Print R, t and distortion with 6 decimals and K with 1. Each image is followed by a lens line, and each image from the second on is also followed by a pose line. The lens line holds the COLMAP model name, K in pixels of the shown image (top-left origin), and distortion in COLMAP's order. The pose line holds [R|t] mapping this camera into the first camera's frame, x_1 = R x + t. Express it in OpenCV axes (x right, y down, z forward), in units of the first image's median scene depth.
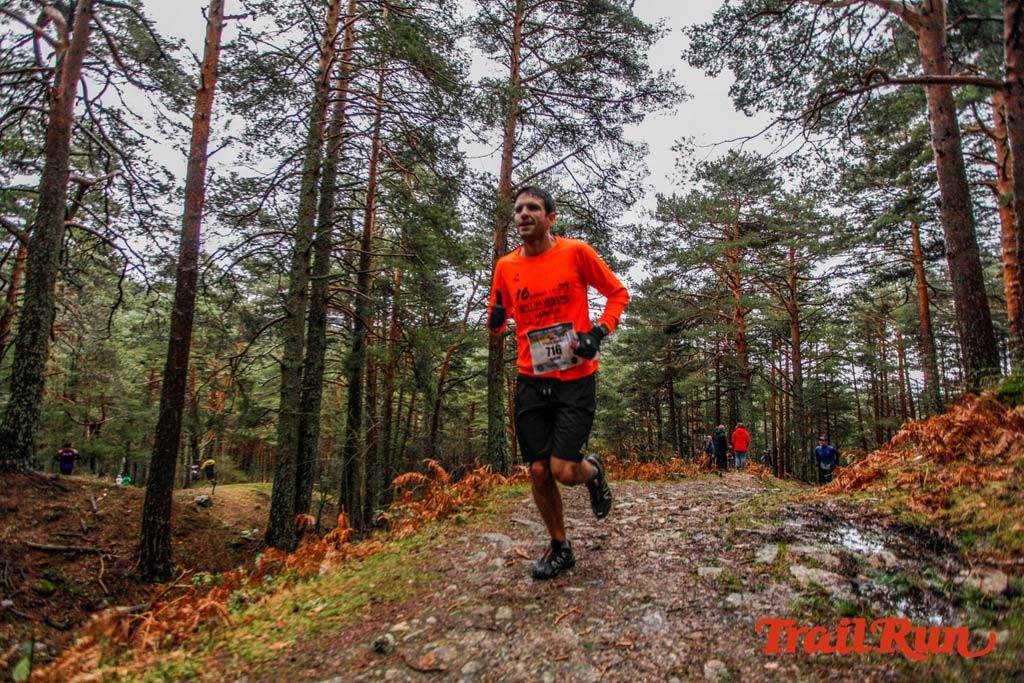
lens RADIAL K [[498.5, 0, 499.2], [0, 498.5, 349.5], [0, 0, 1]] dist [-0.062065, 0.025608]
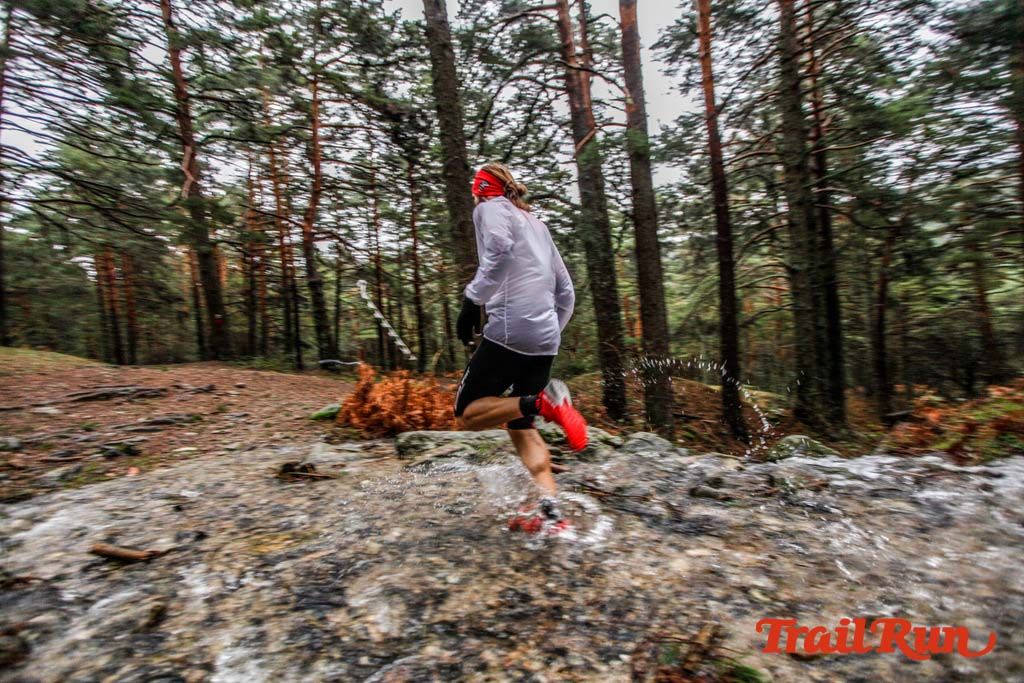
lens RADIAL K [[499.1, 0, 495.6], [0, 499.1, 349.4], [0, 0, 1]] dist [-0.065118, 0.027555]
pose [[0.752765, -0.081281, -0.653252, -0.165893], [0.189038, 0.977242, 0.096242, -0.018540], [0.630563, -0.195938, 0.750999, -0.239574]]
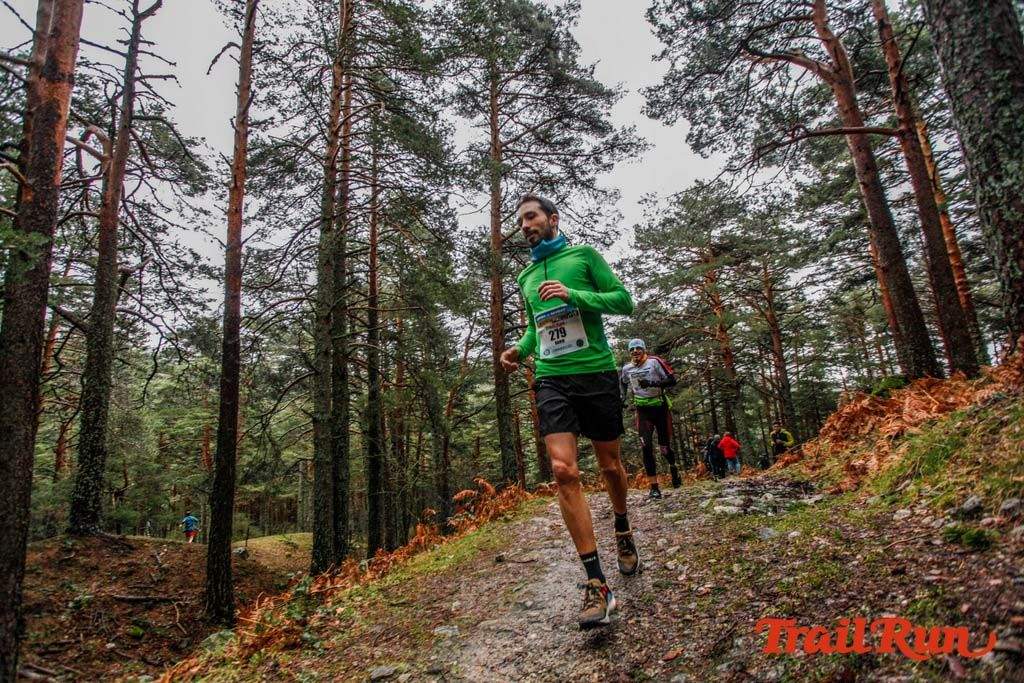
lens RADIAL K [[499.1, 0, 500.2], [0, 499.1, 344.3], [0, 0, 1]] dist [-0.065118, 0.027555]
pose [[0.995693, -0.091261, 0.016358, -0.017973], [0.092224, 0.993021, -0.073517, -0.009228], [-0.009535, 0.074709, 0.997160, -0.092264]]
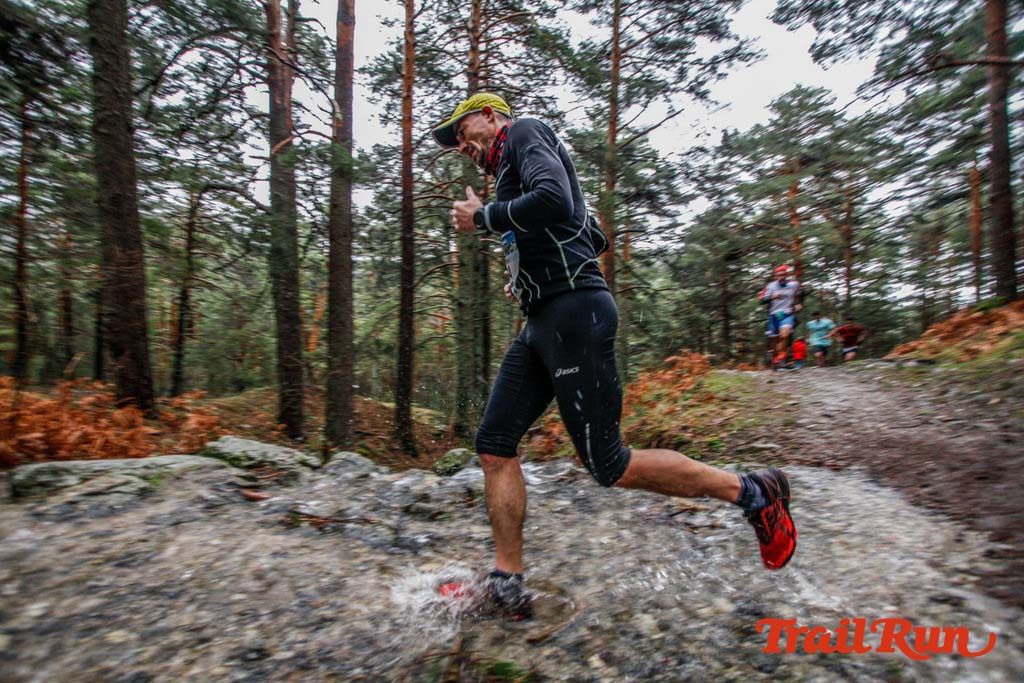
lens RADIAL K [[499.1, 0, 497.5], [0, 499.1, 350.9], [0, 0, 1]] dist [-0.065118, 0.027555]
pose [[0.997194, -0.029581, -0.068771, -0.179915], [0.039250, 0.988829, 0.143793, -0.021297], [0.063750, -0.146088, 0.987215, -0.243440]]
